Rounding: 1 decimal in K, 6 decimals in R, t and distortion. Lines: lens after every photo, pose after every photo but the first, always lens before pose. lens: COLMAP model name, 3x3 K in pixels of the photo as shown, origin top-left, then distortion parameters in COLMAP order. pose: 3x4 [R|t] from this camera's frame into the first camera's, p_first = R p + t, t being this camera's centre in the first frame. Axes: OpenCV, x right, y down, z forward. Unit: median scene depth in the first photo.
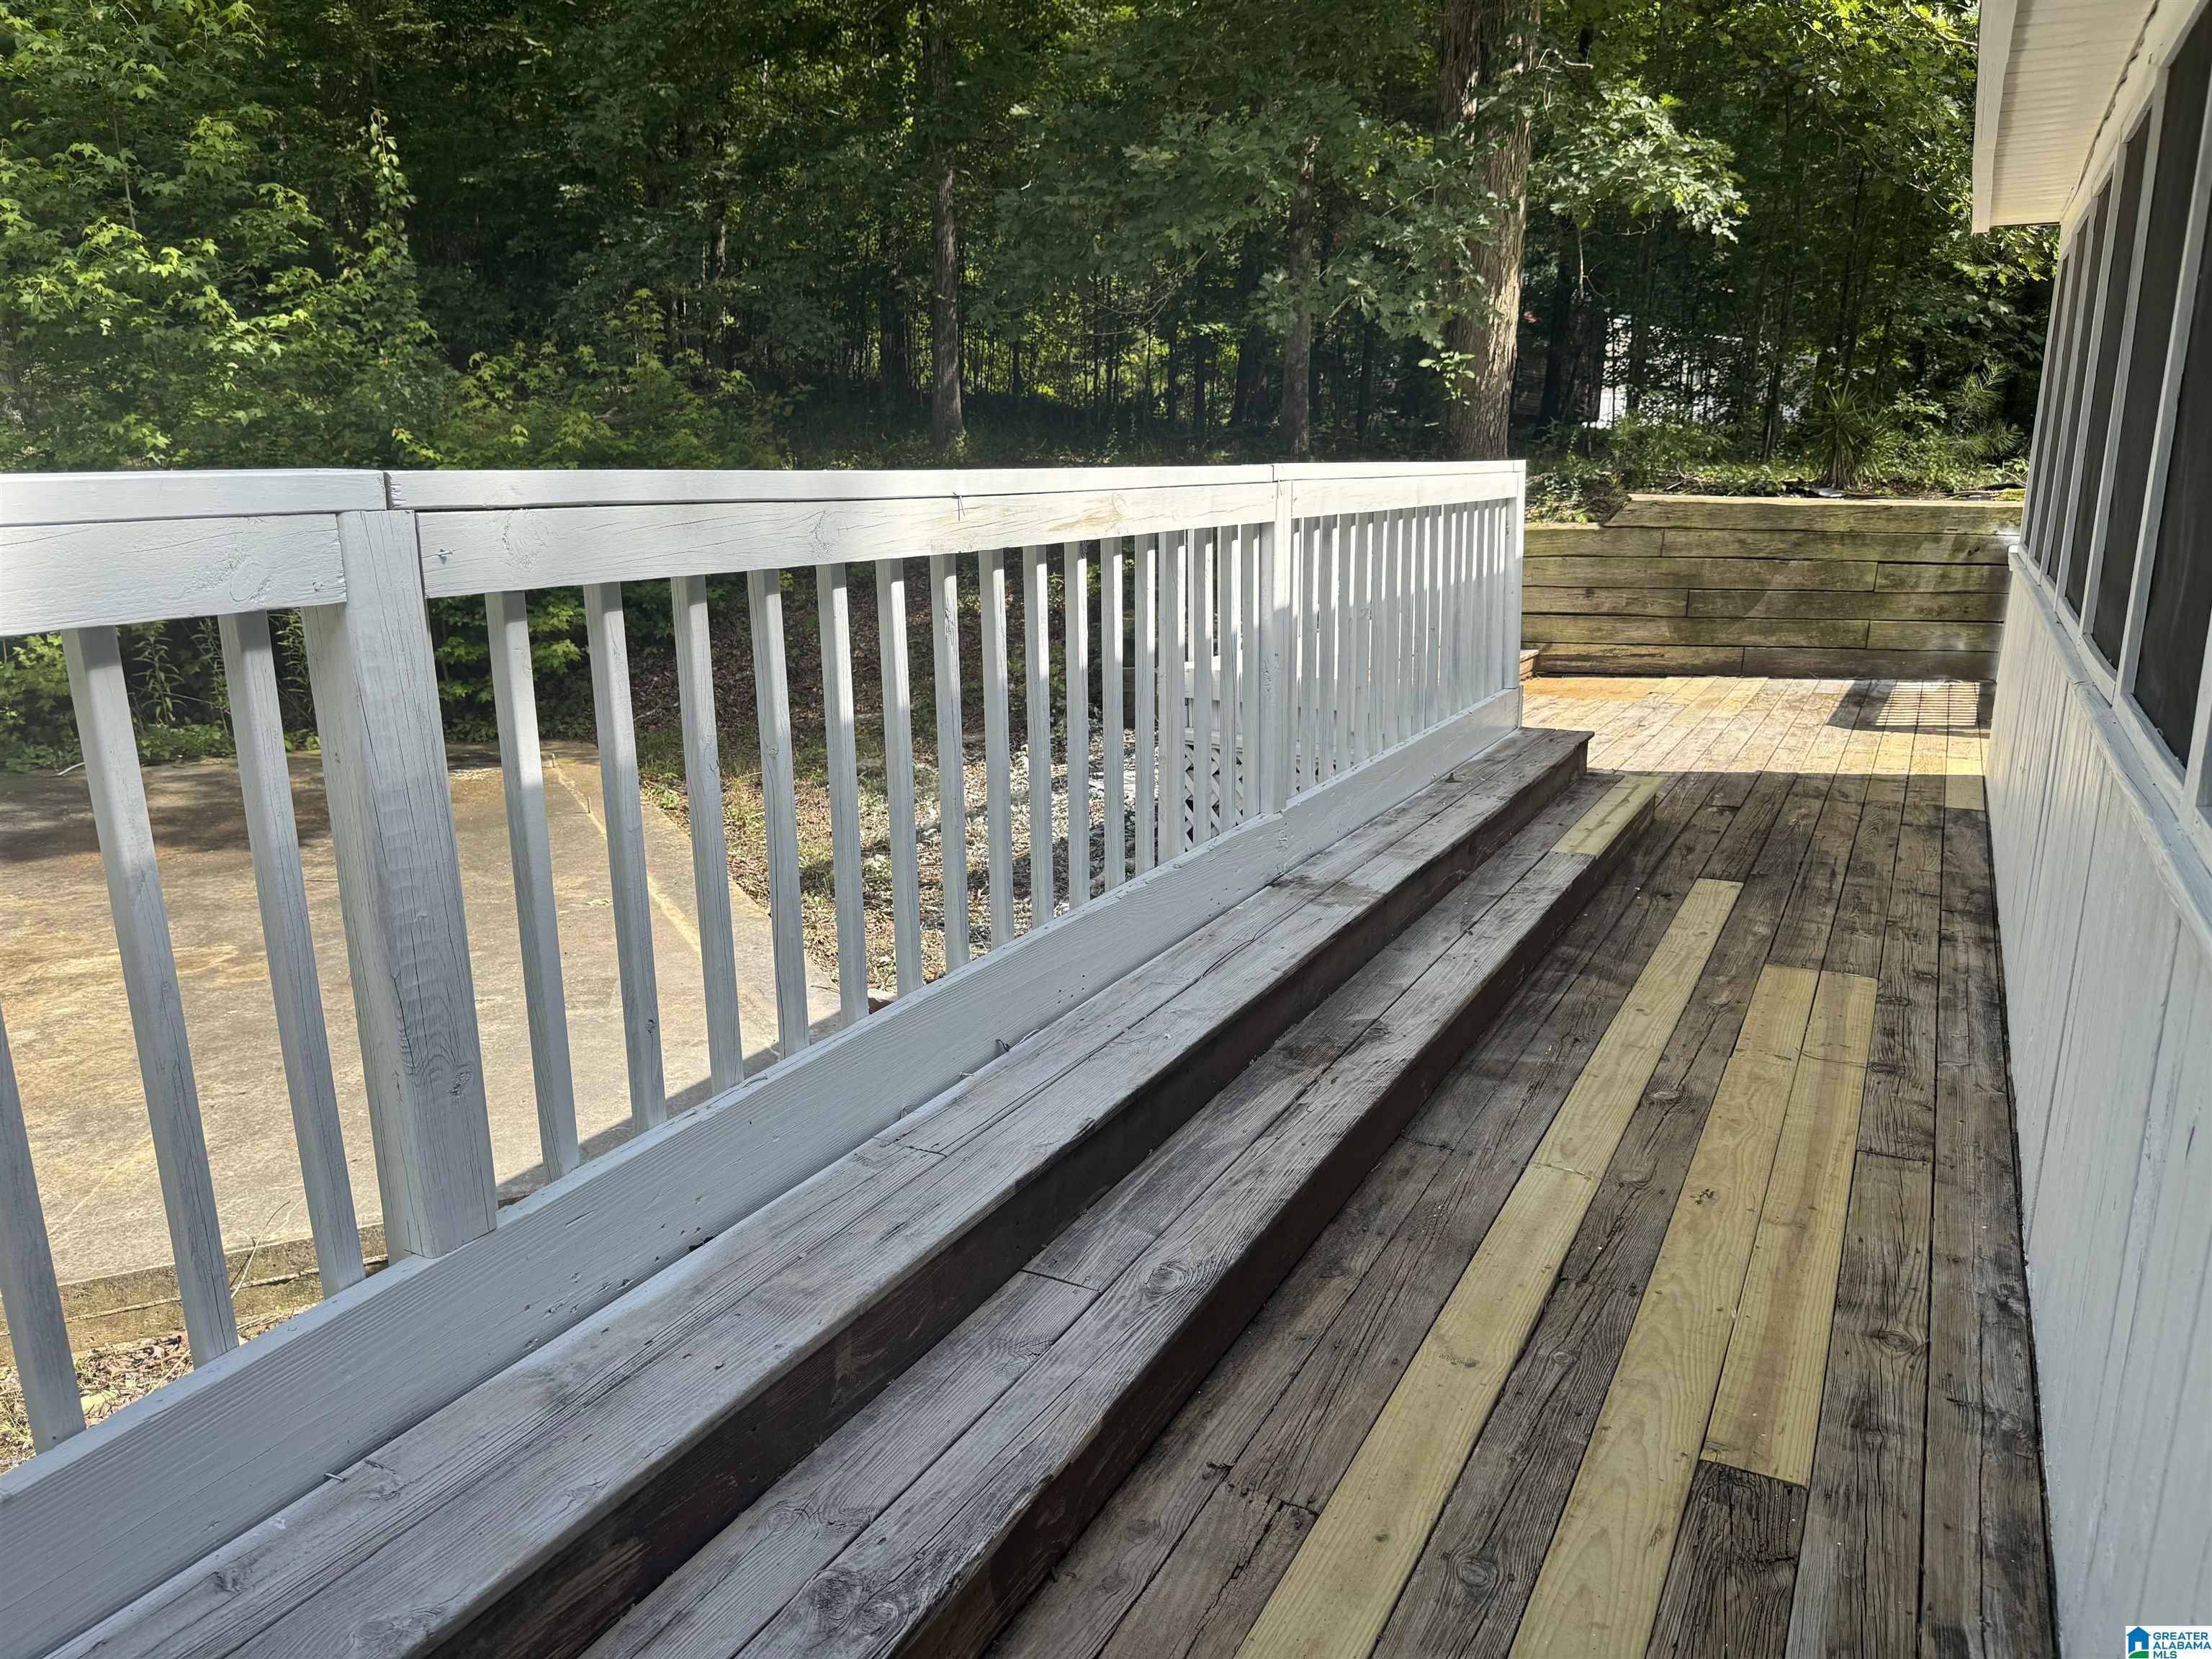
lens RADIAL K [[1520.4, 0, 1115.7], [0, 1520.4, 828.3], [0, 0, 1]] dist [0.072404, -0.159537]
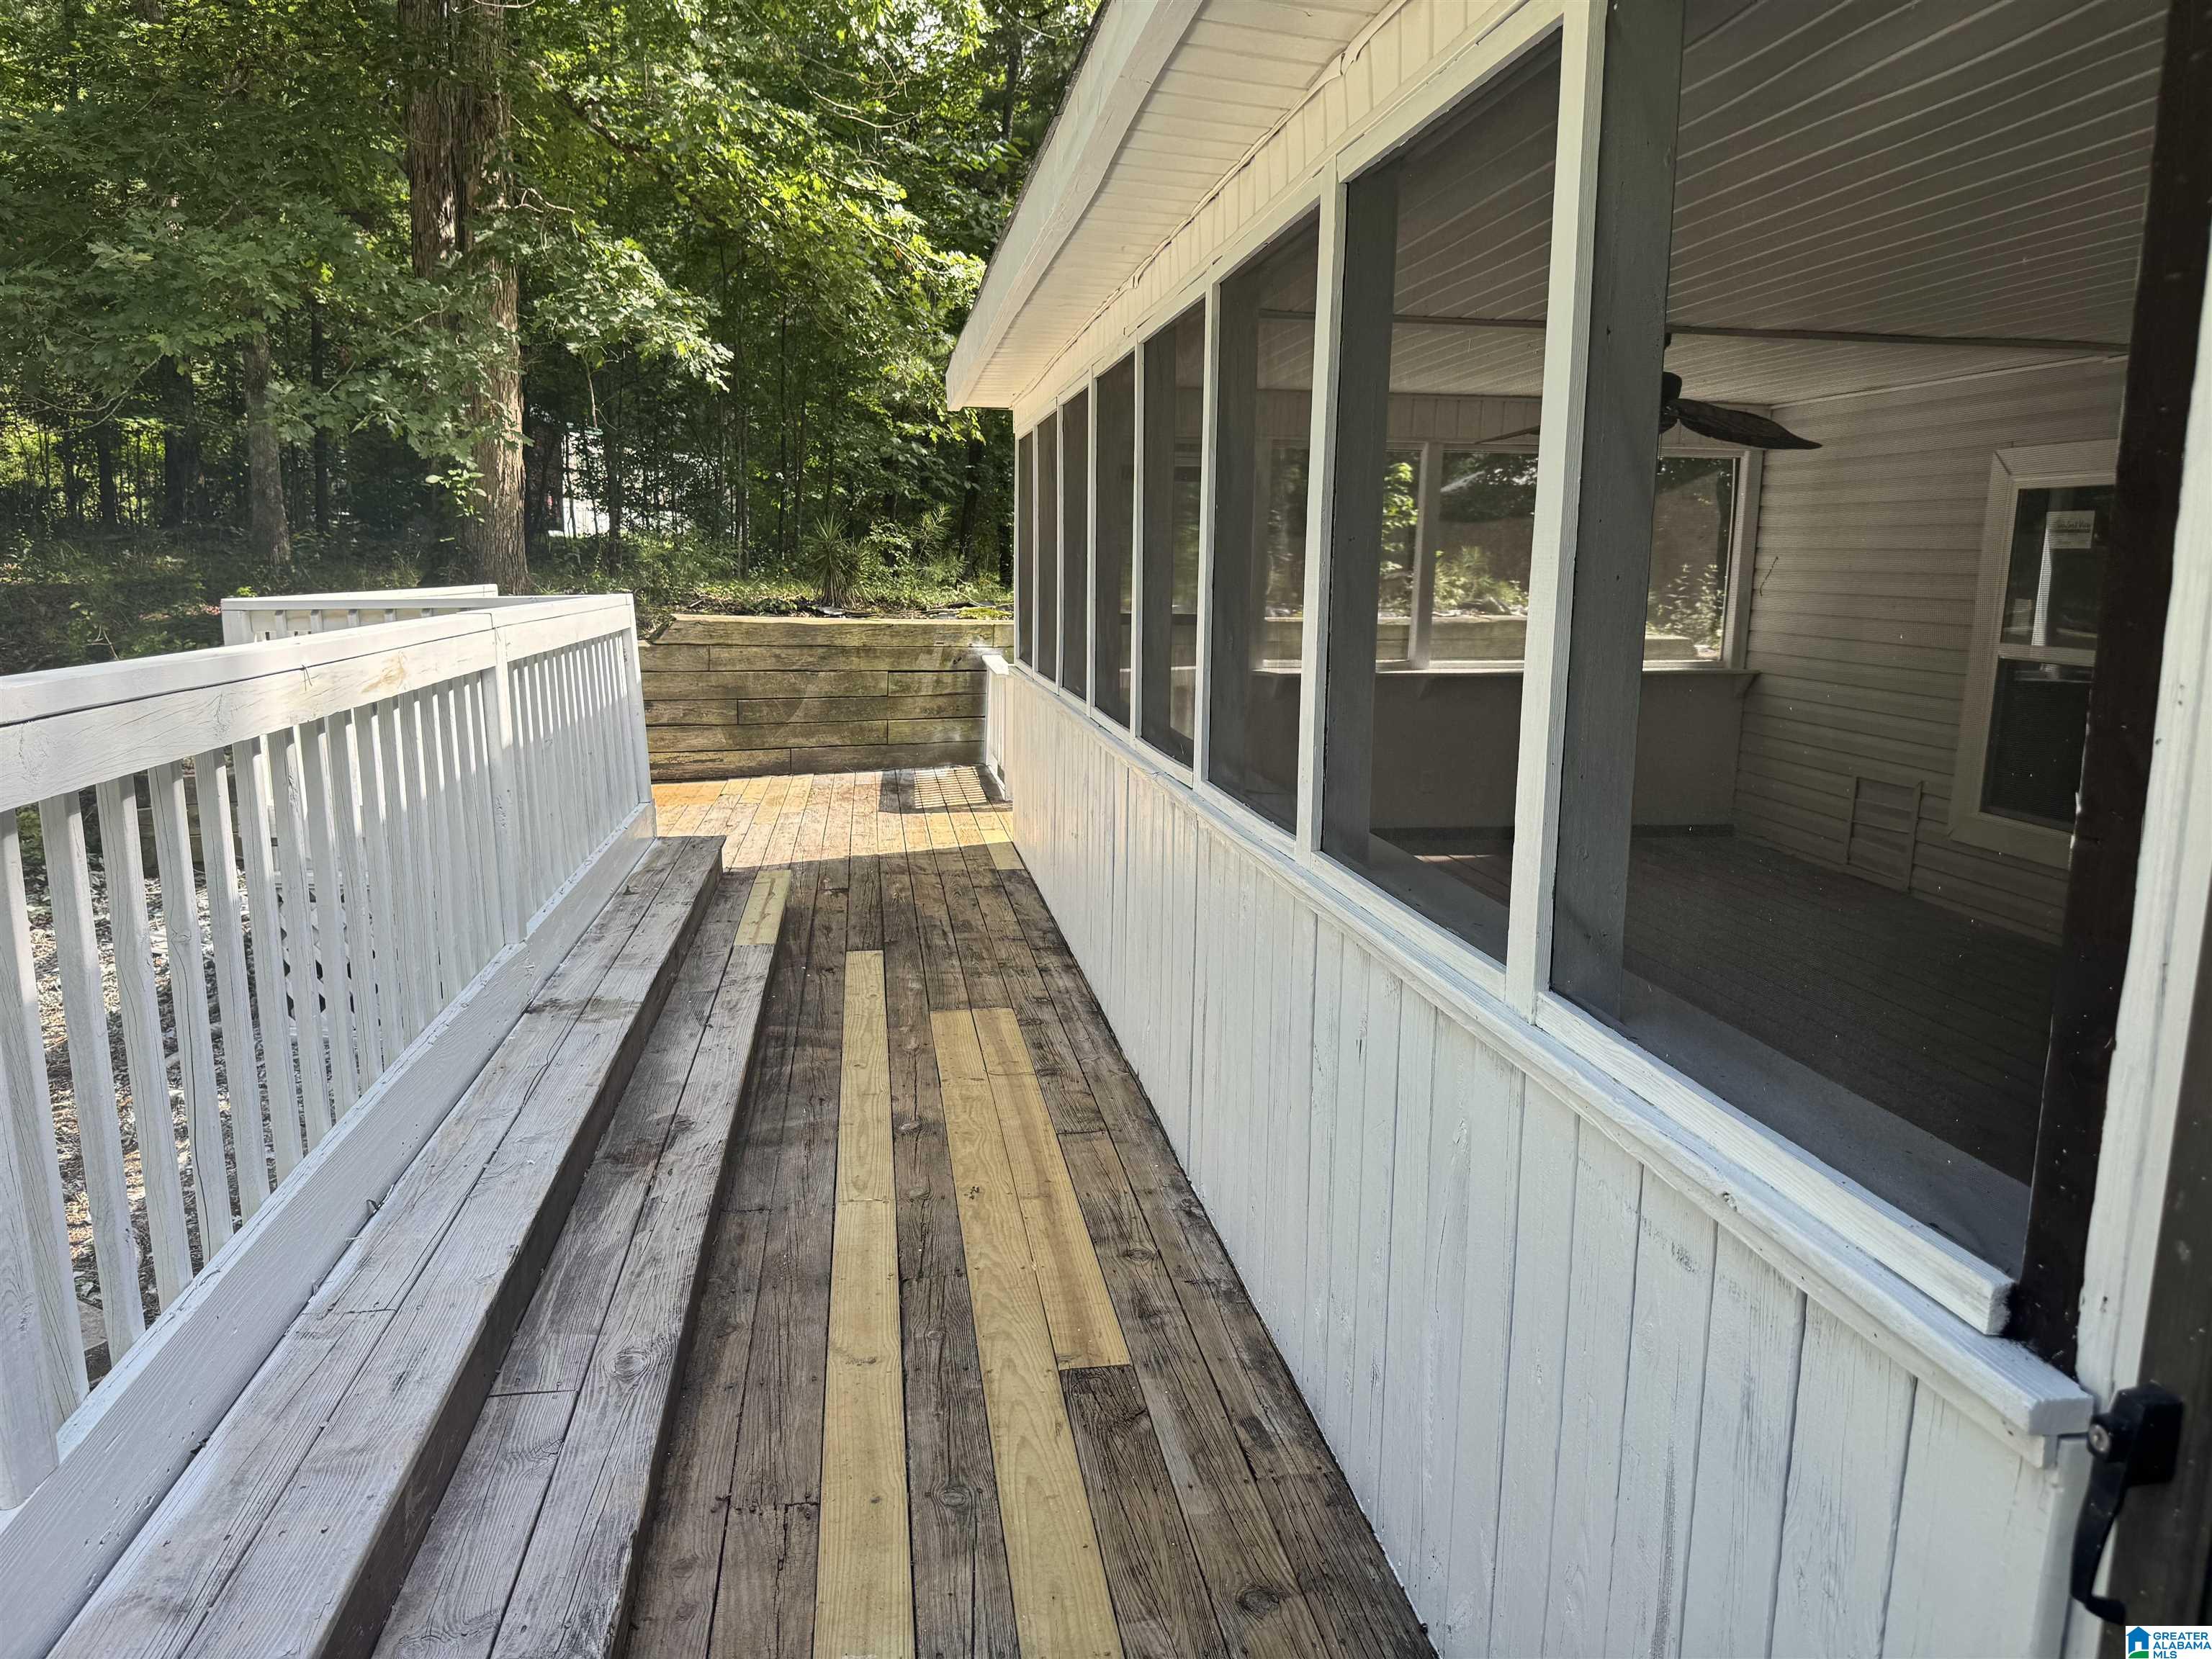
lens RADIAL K [[1520.4, 0, 1115.7], [0, 1520.4, 828.3], [0, 0, 1]] dist [0.072404, -0.159537]
pose [[0.792194, -0.089586, 0.603658, -0.164007], [0.127767, 0.991592, -0.020513, -0.011814], [-0.596745, 0.093378, 0.796980, -0.068333]]
